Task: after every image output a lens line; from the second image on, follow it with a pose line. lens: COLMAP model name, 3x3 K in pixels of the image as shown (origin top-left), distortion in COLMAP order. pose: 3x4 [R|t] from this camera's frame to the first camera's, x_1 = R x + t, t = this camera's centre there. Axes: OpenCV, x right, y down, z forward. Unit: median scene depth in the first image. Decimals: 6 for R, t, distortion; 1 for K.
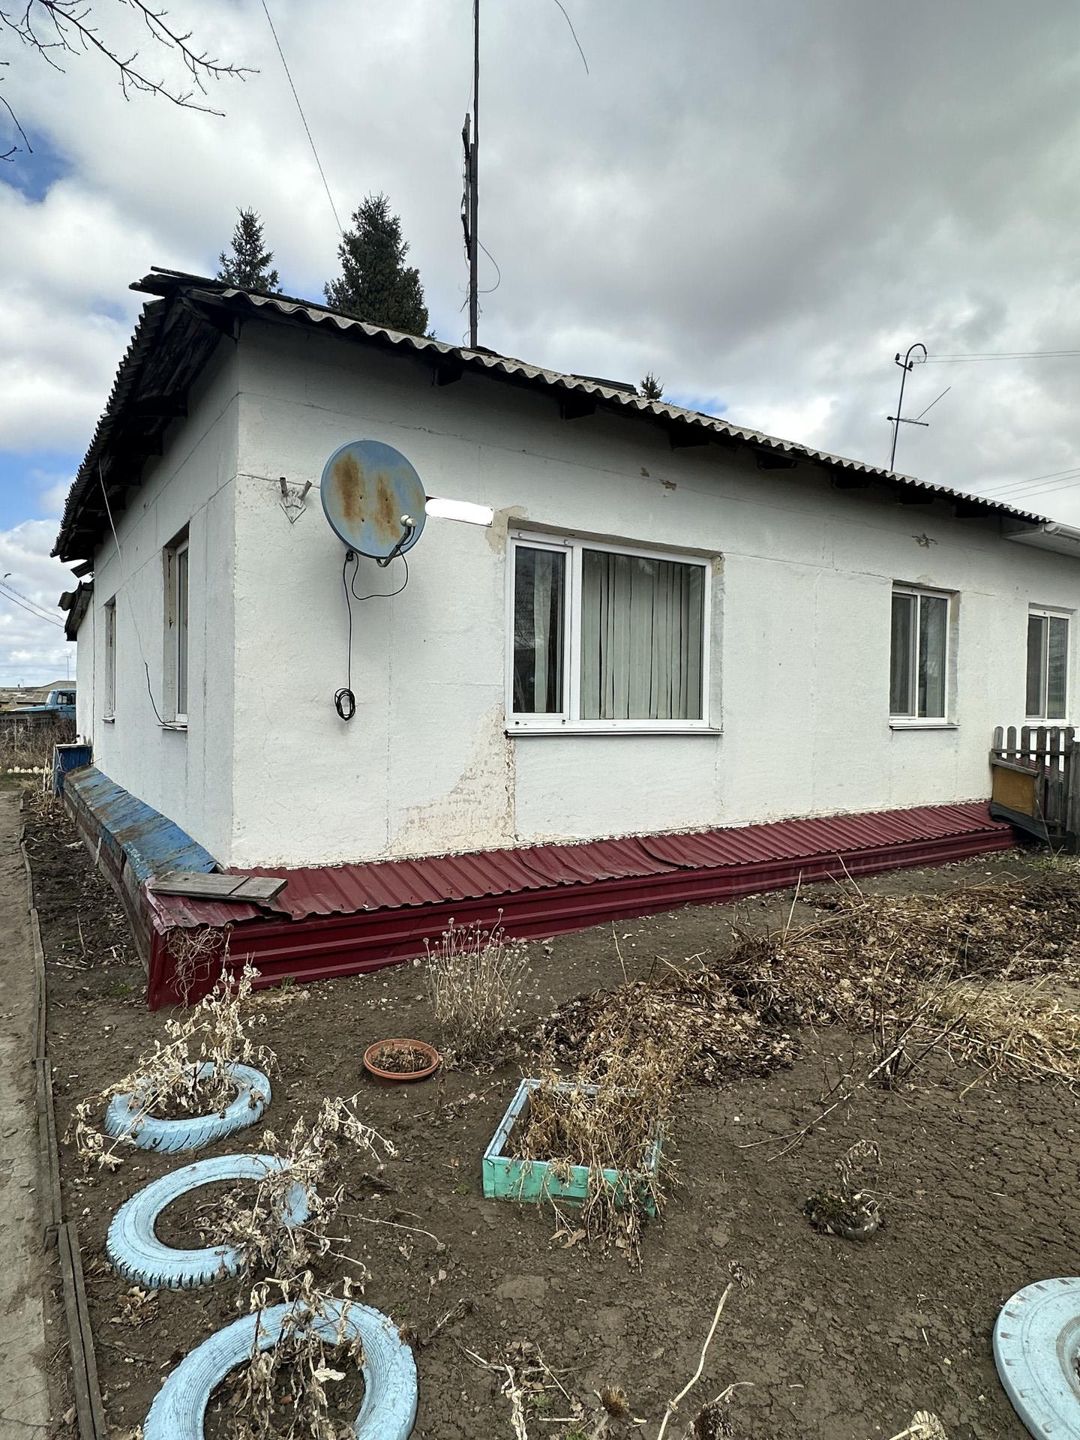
lens RADIAL K [[809.6, 0, 540.9], [0, 809.6, 732.6], [0, 0, 1]] dist [-0.031819, 0.001991]
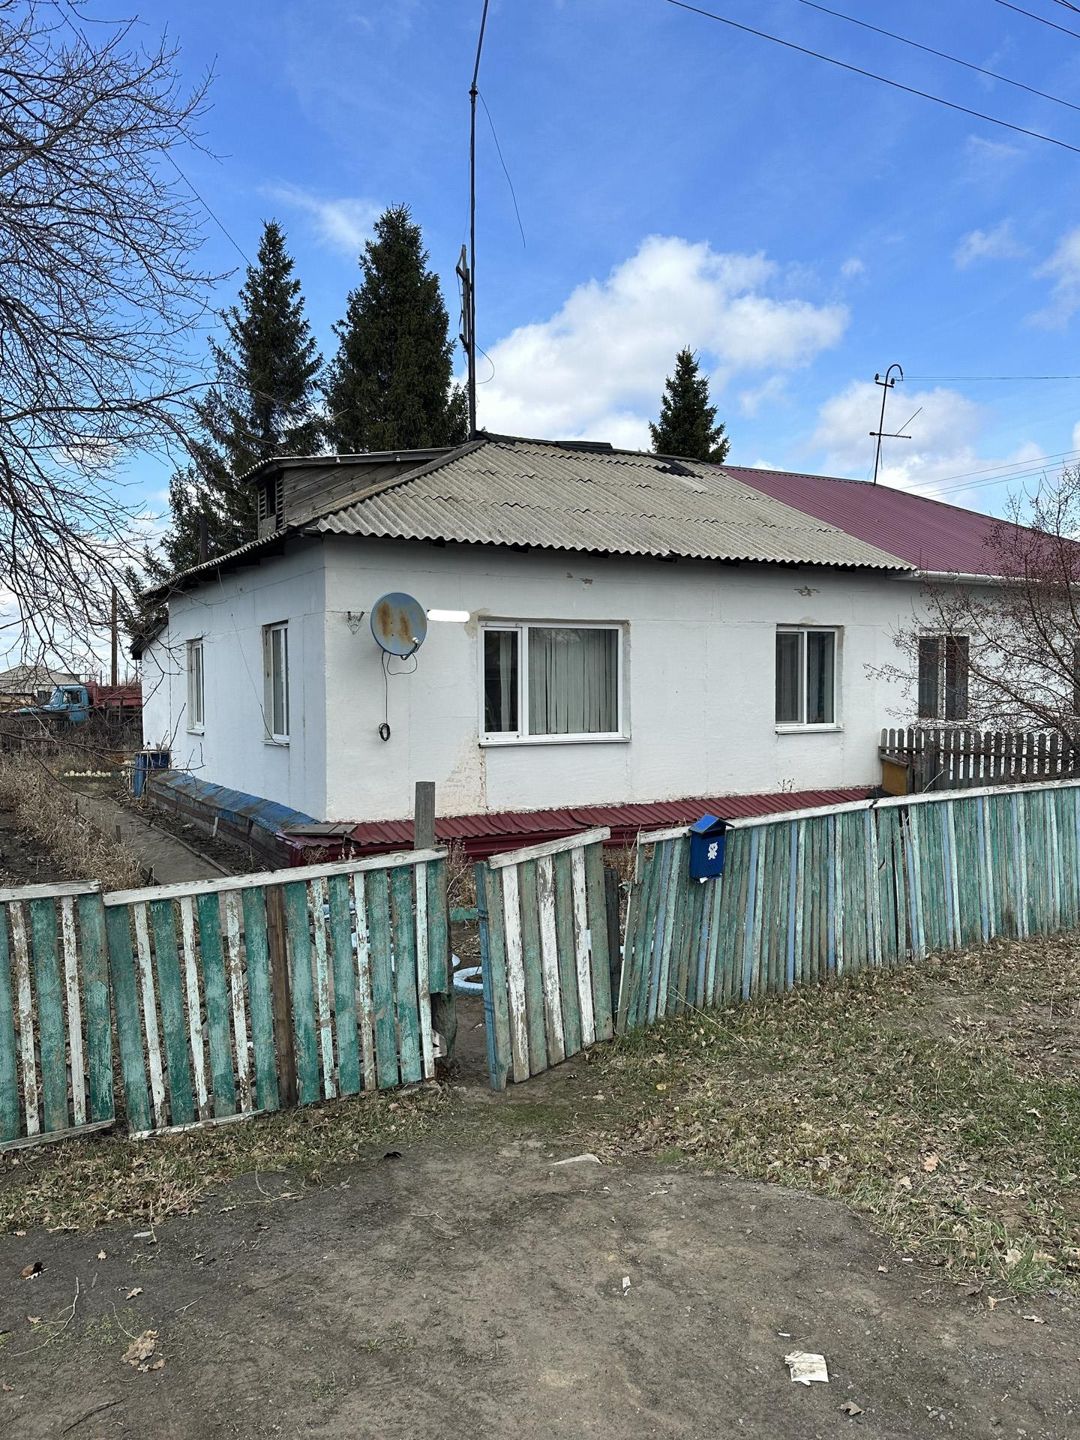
lens RADIAL K [[978.0, 0, 526.6], [0, 978.0, 721.0], [0, 0, 1]] dist [0.059210, -0.001563]
pose [[0.996338, -0.016631, -0.083865, 1.157118], [0.016662, 0.999861, -0.000335, -0.244064], [0.083859, -0.001064, 0.996477, -5.183176]]
